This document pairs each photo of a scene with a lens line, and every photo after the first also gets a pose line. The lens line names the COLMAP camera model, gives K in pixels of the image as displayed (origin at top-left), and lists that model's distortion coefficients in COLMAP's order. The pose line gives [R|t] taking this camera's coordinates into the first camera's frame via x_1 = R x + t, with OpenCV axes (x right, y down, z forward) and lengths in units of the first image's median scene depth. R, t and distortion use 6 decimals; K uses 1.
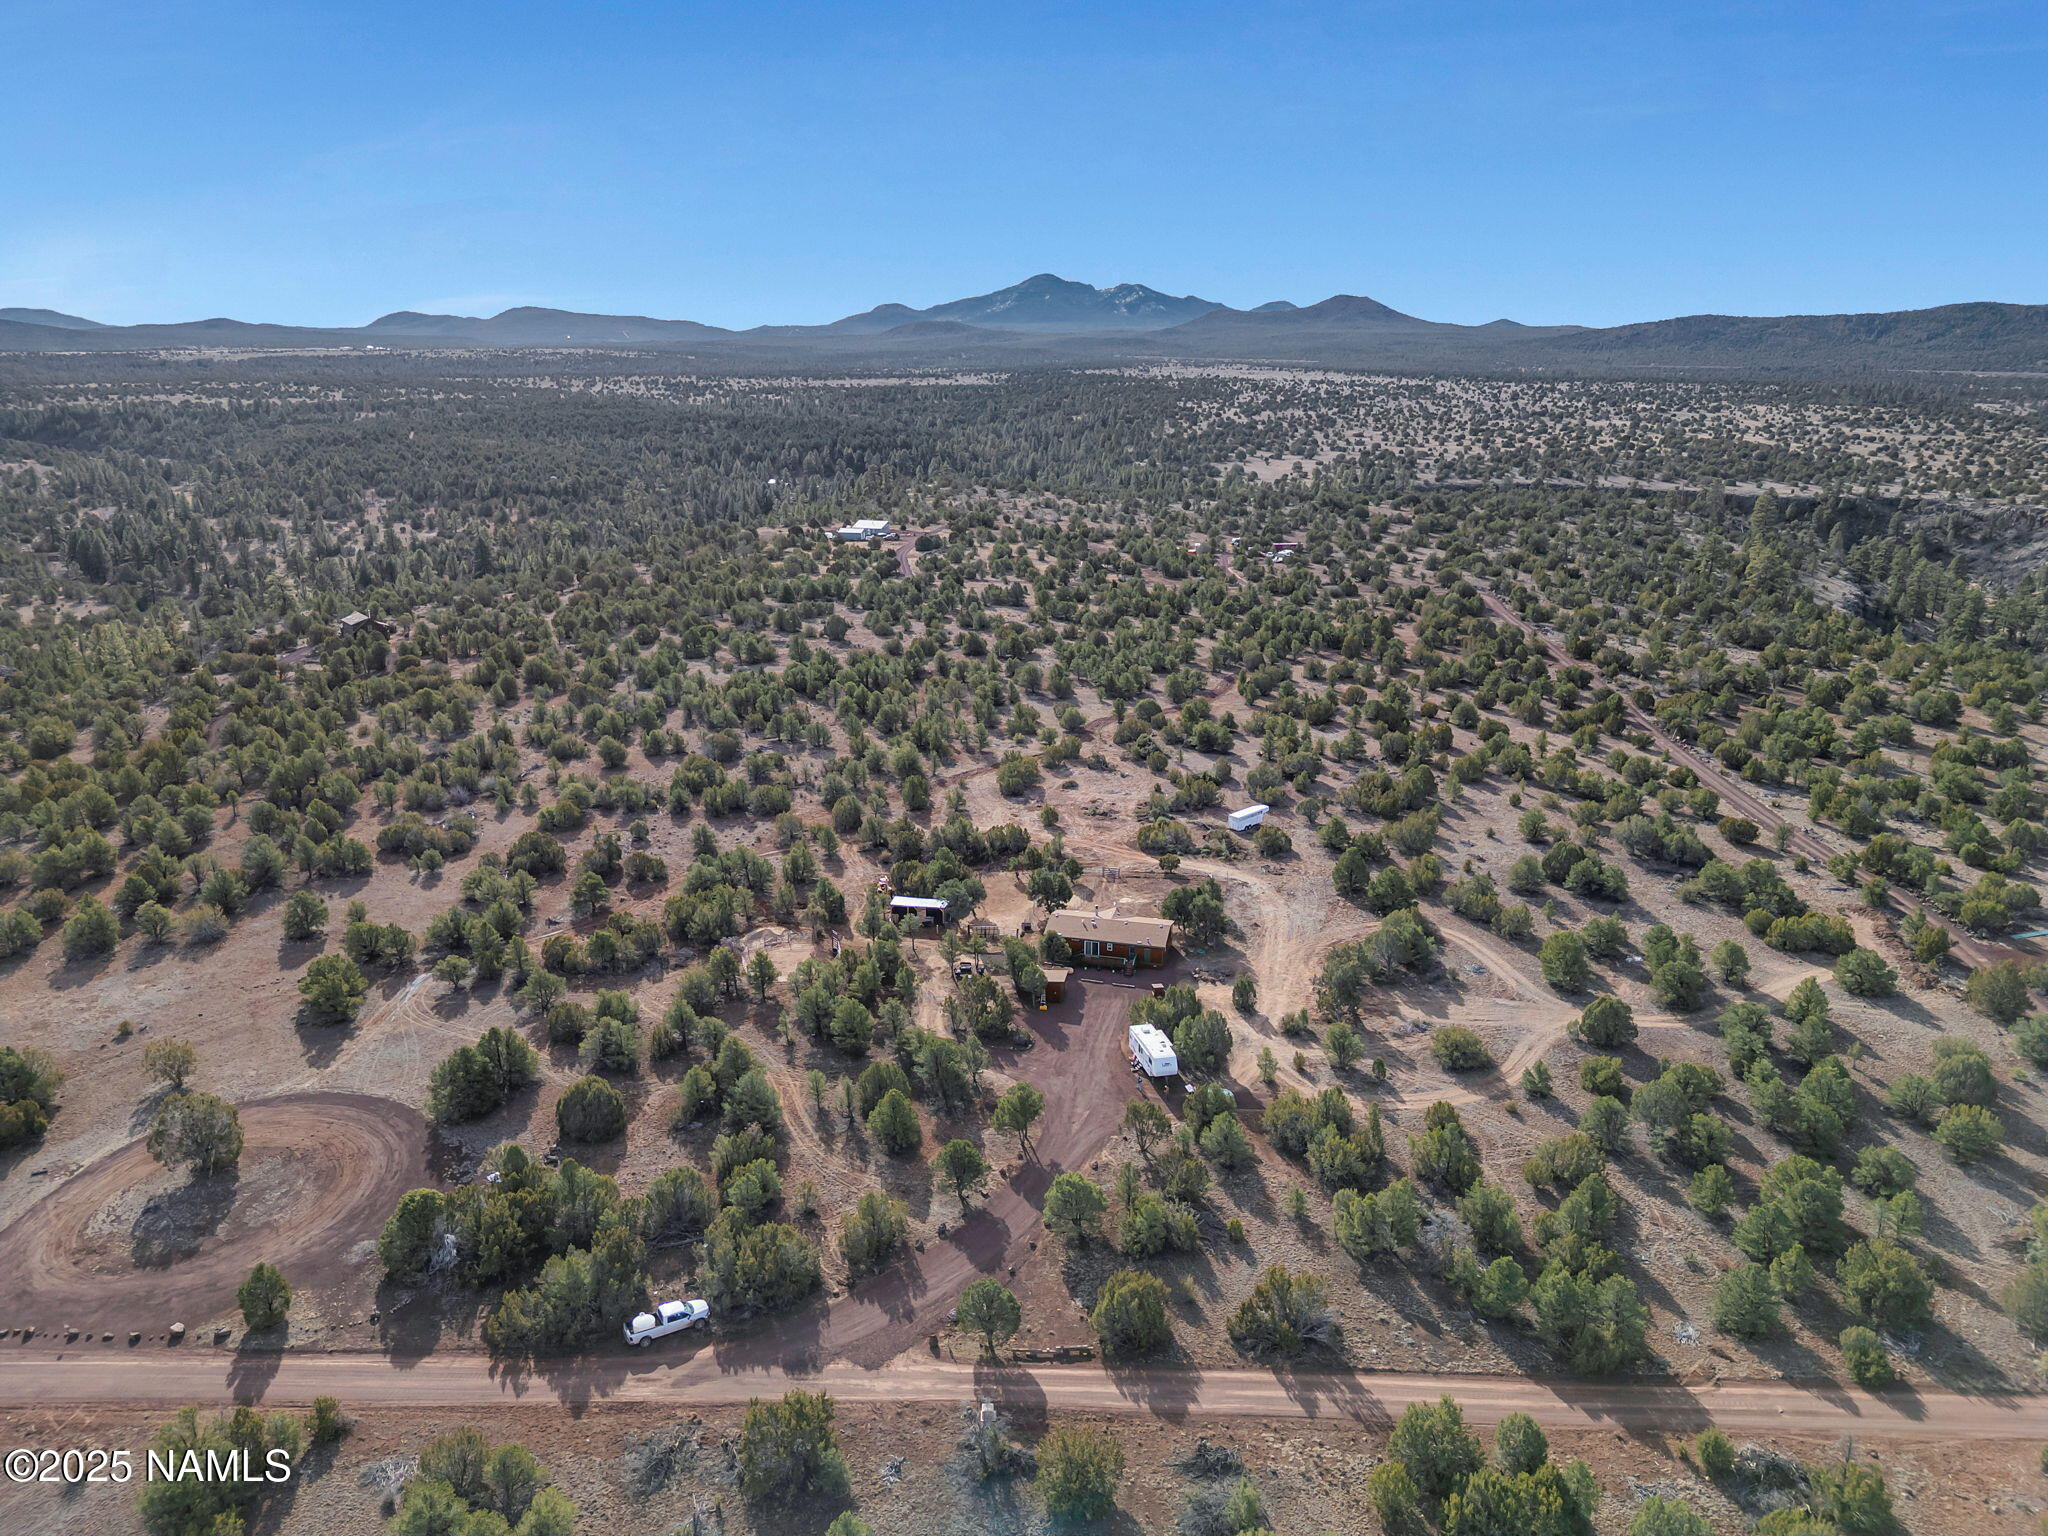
lens RADIAL K [[1435.5, 0, 1021.0], [0, 1435.5, 774.6], [0, 0, 1]] dist [0.065221, -0.059064]
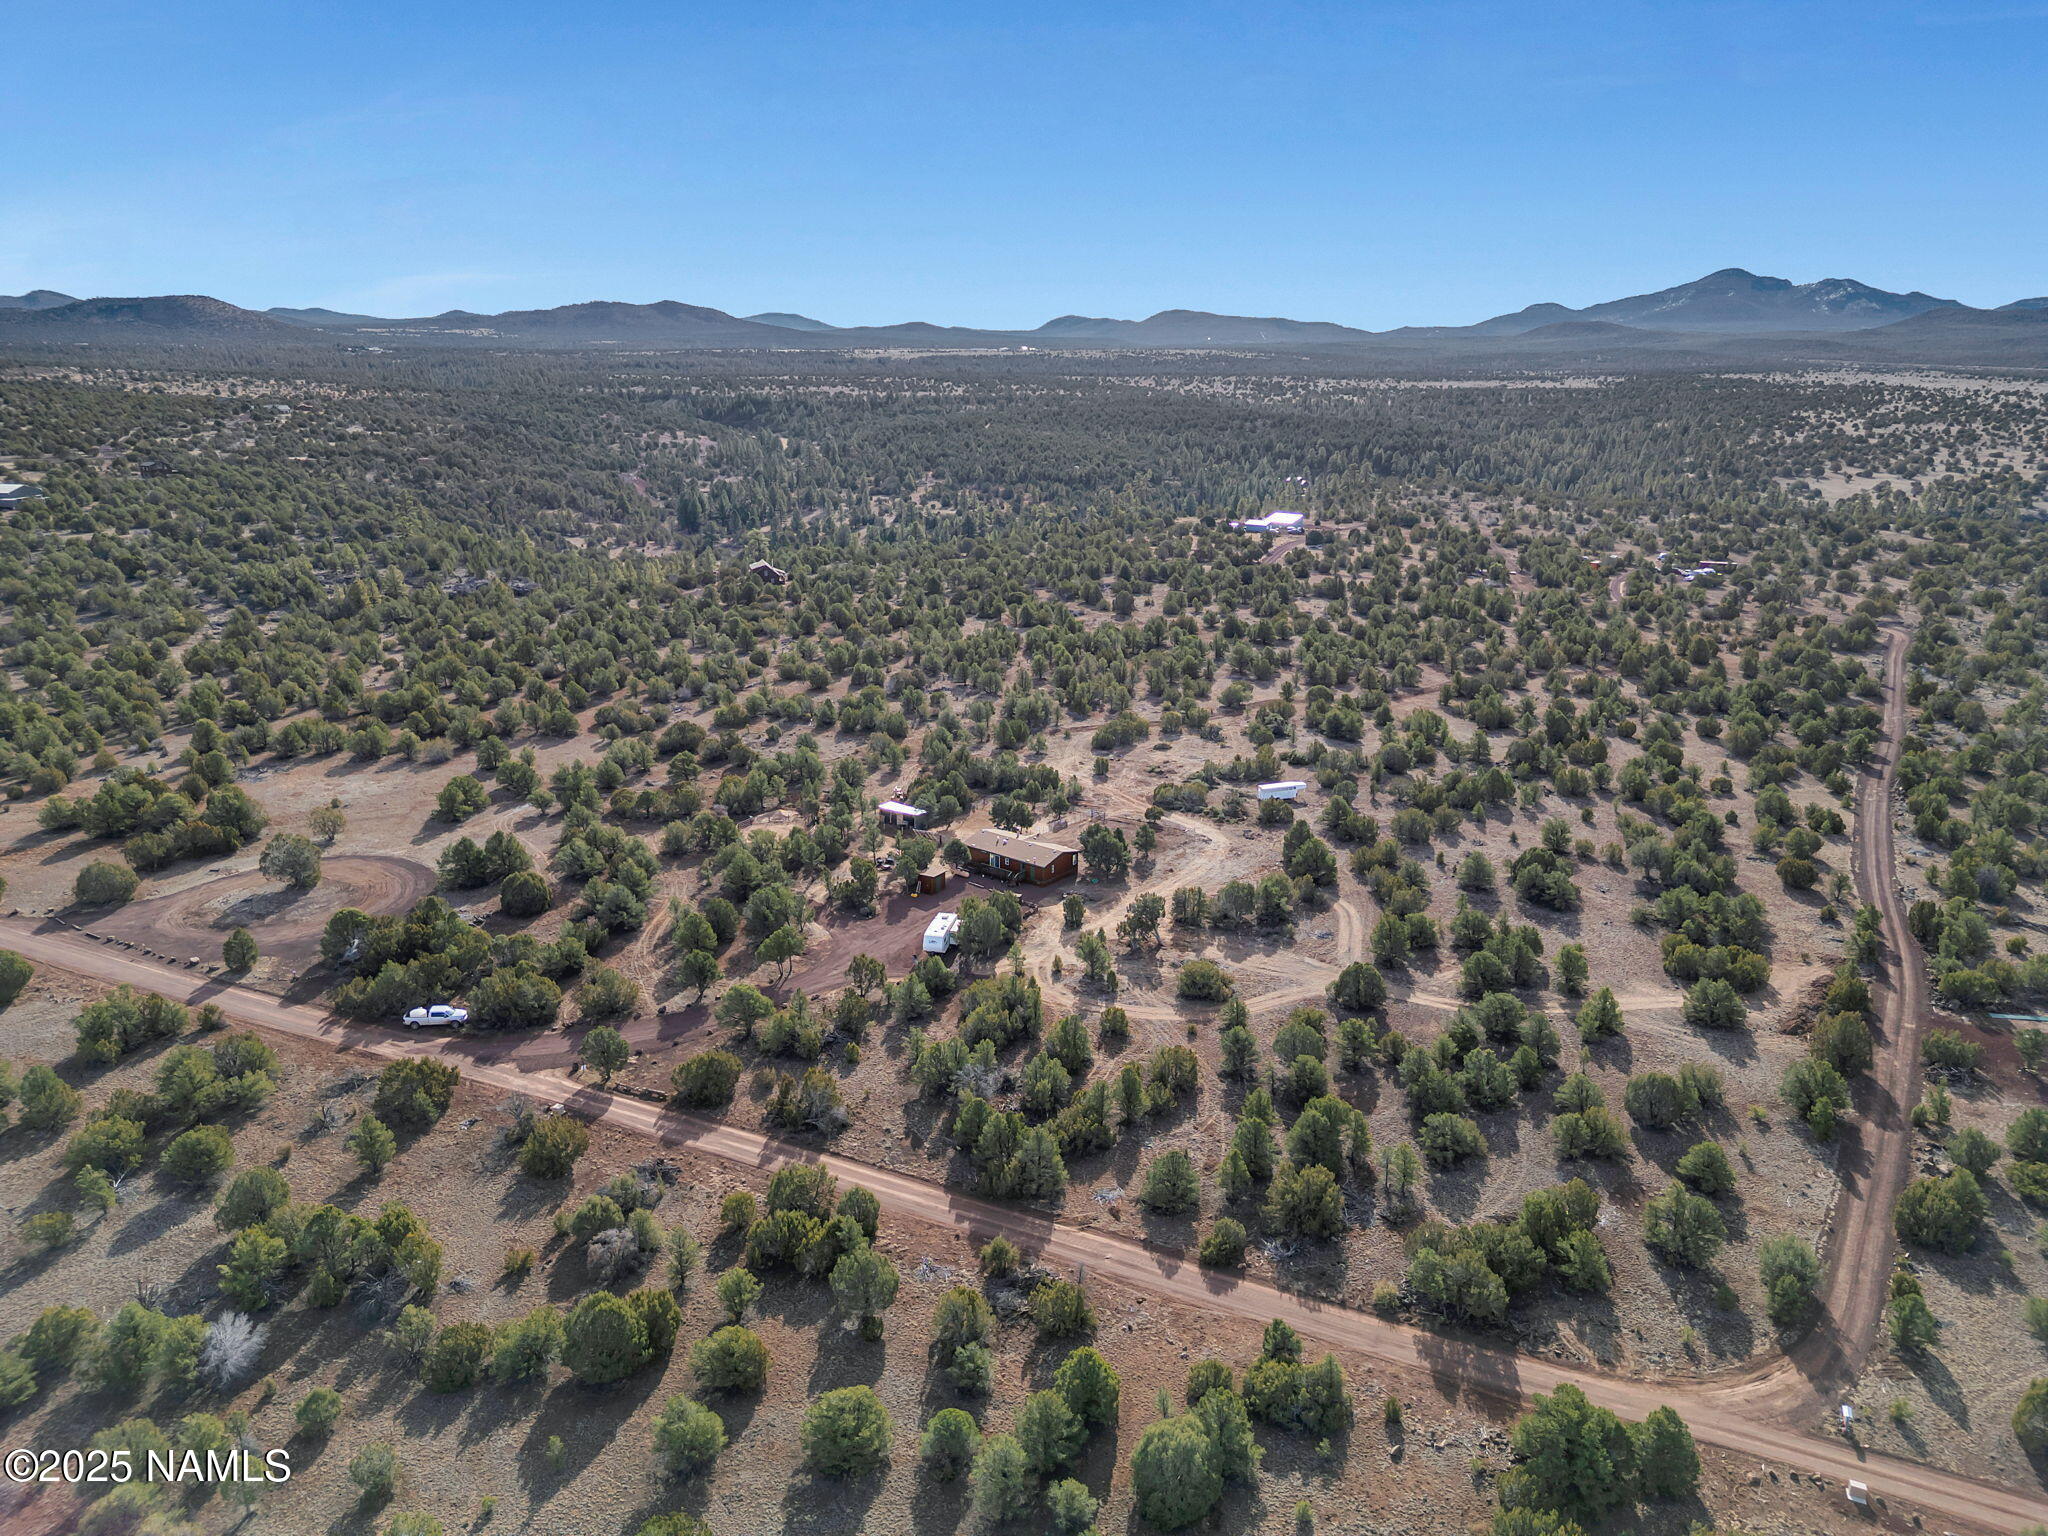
lens RADIAL K [[1435.5, 0, 1021.0], [0, 1435.5, 774.6], [0, 0, 1]] dist [0.065221, -0.059064]
pose [[0.912048, 0.126991, -0.389926, 0.081275], [-0.127398, 0.991538, 0.024937, 0.003302], [0.389793, 0.026932, 0.920509, -0.009189]]
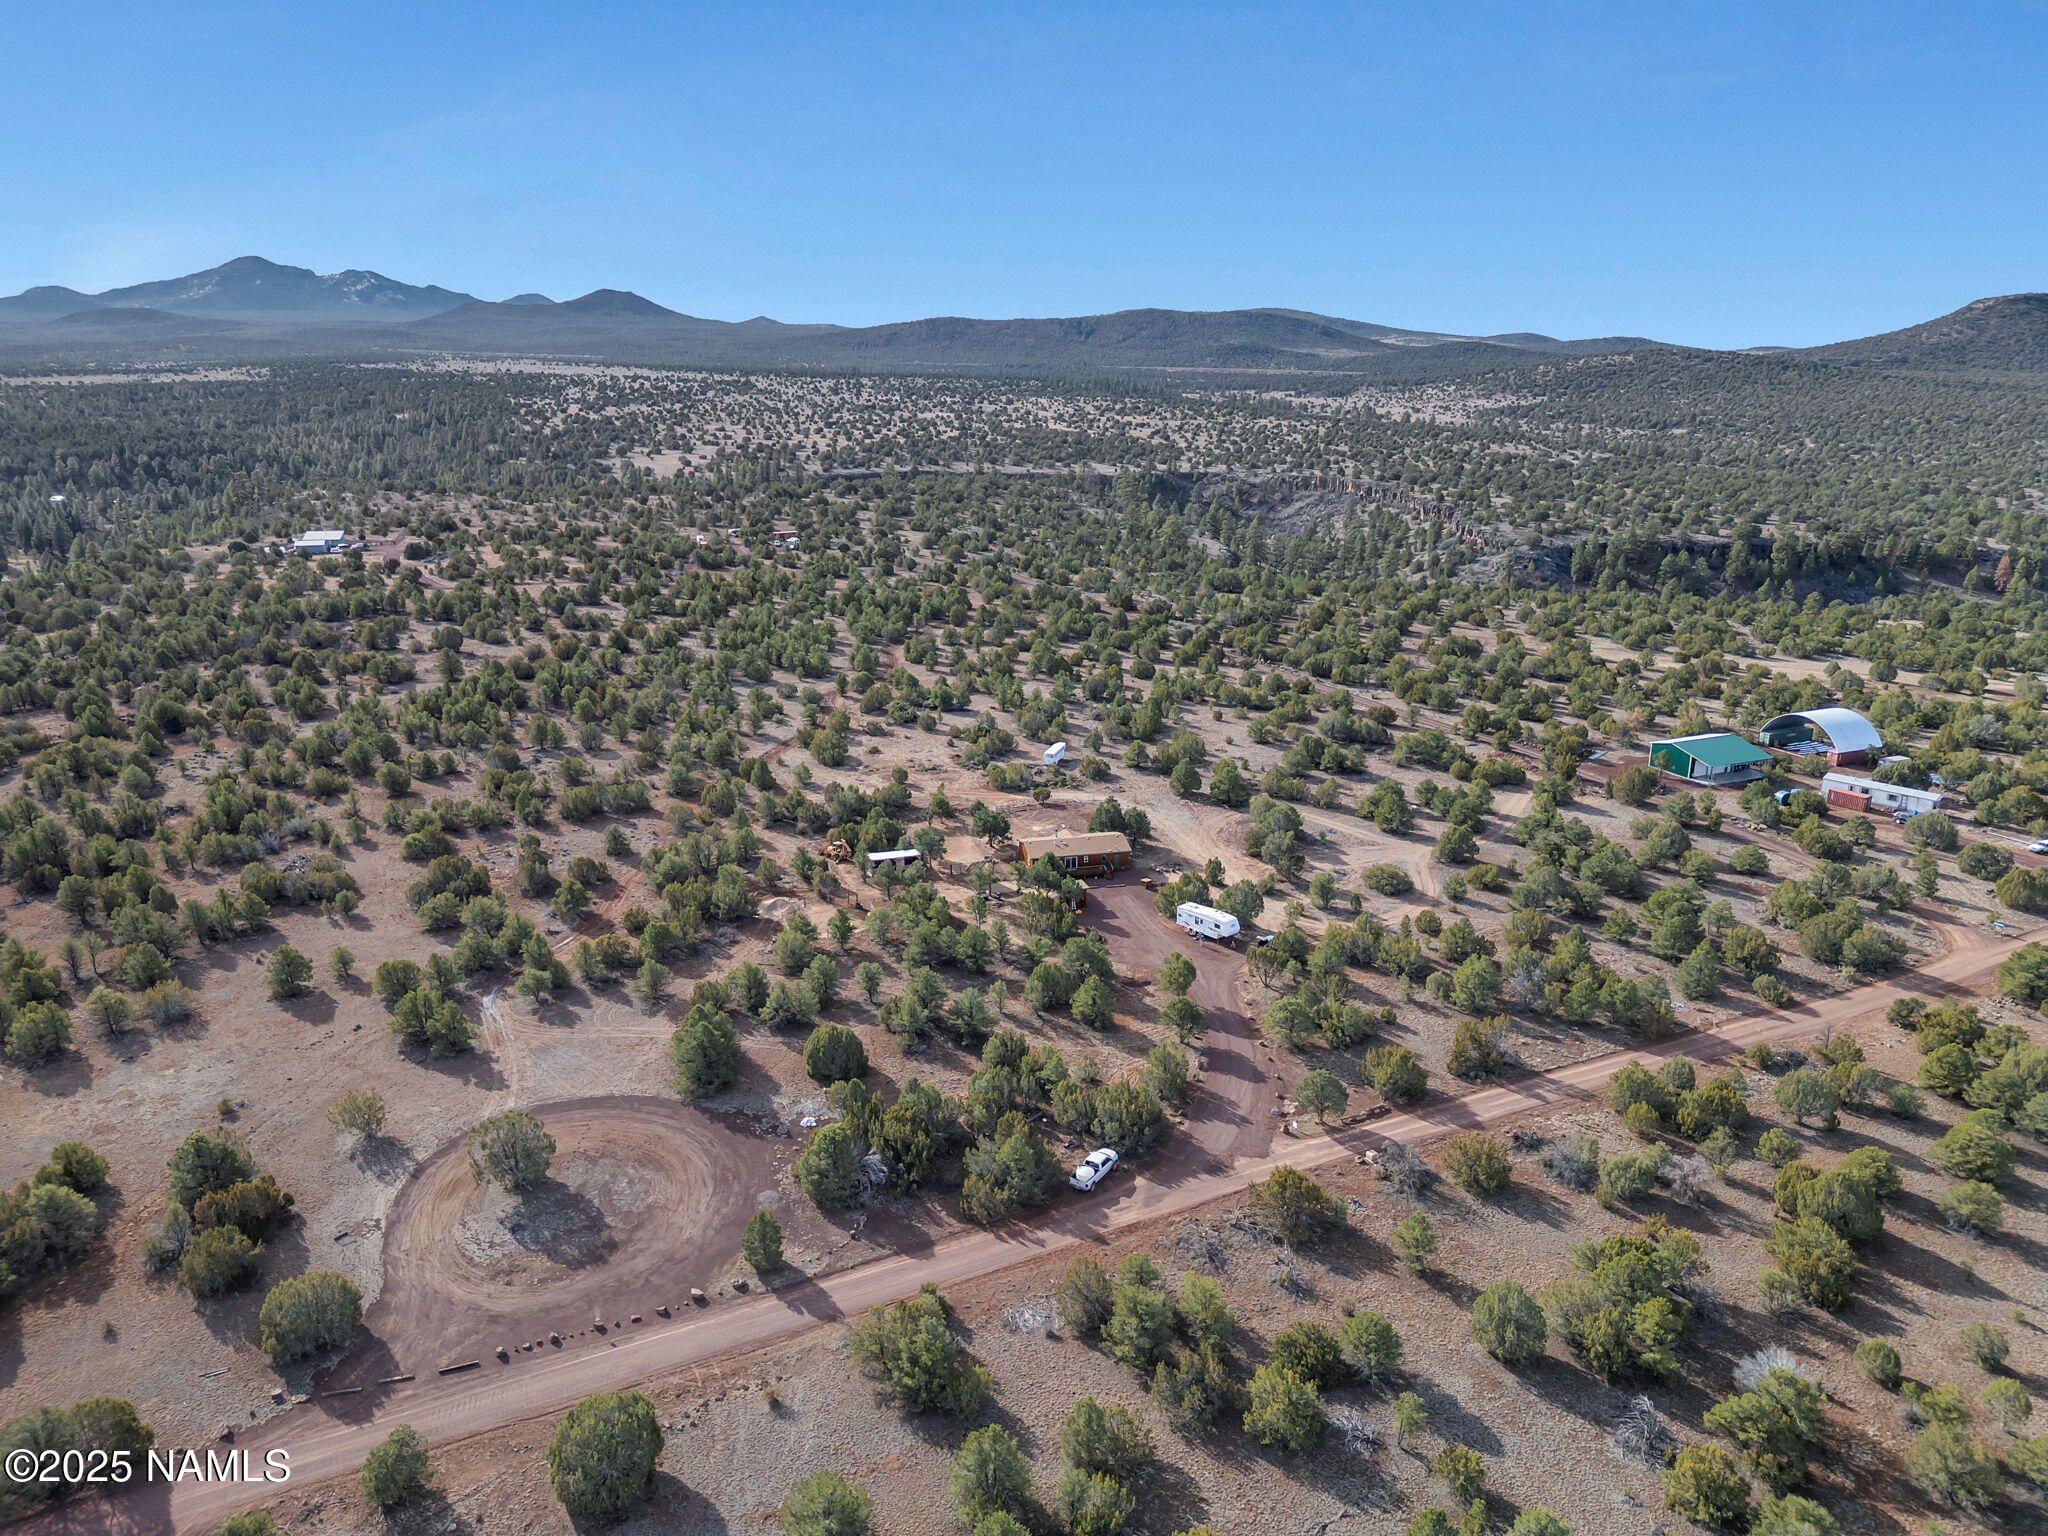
lens RADIAL K [[1435.5, 0, 1021.0], [0, 1435.5, 774.6], [0, 0, 1]] dist [0.065221, -0.059064]
pose [[0.885004, -0.133563, 0.446014, -0.079229], [0.132295, 0.990622, 0.034144, 0.000669], [-0.446391, 0.028787, 0.894375, -0.004457]]
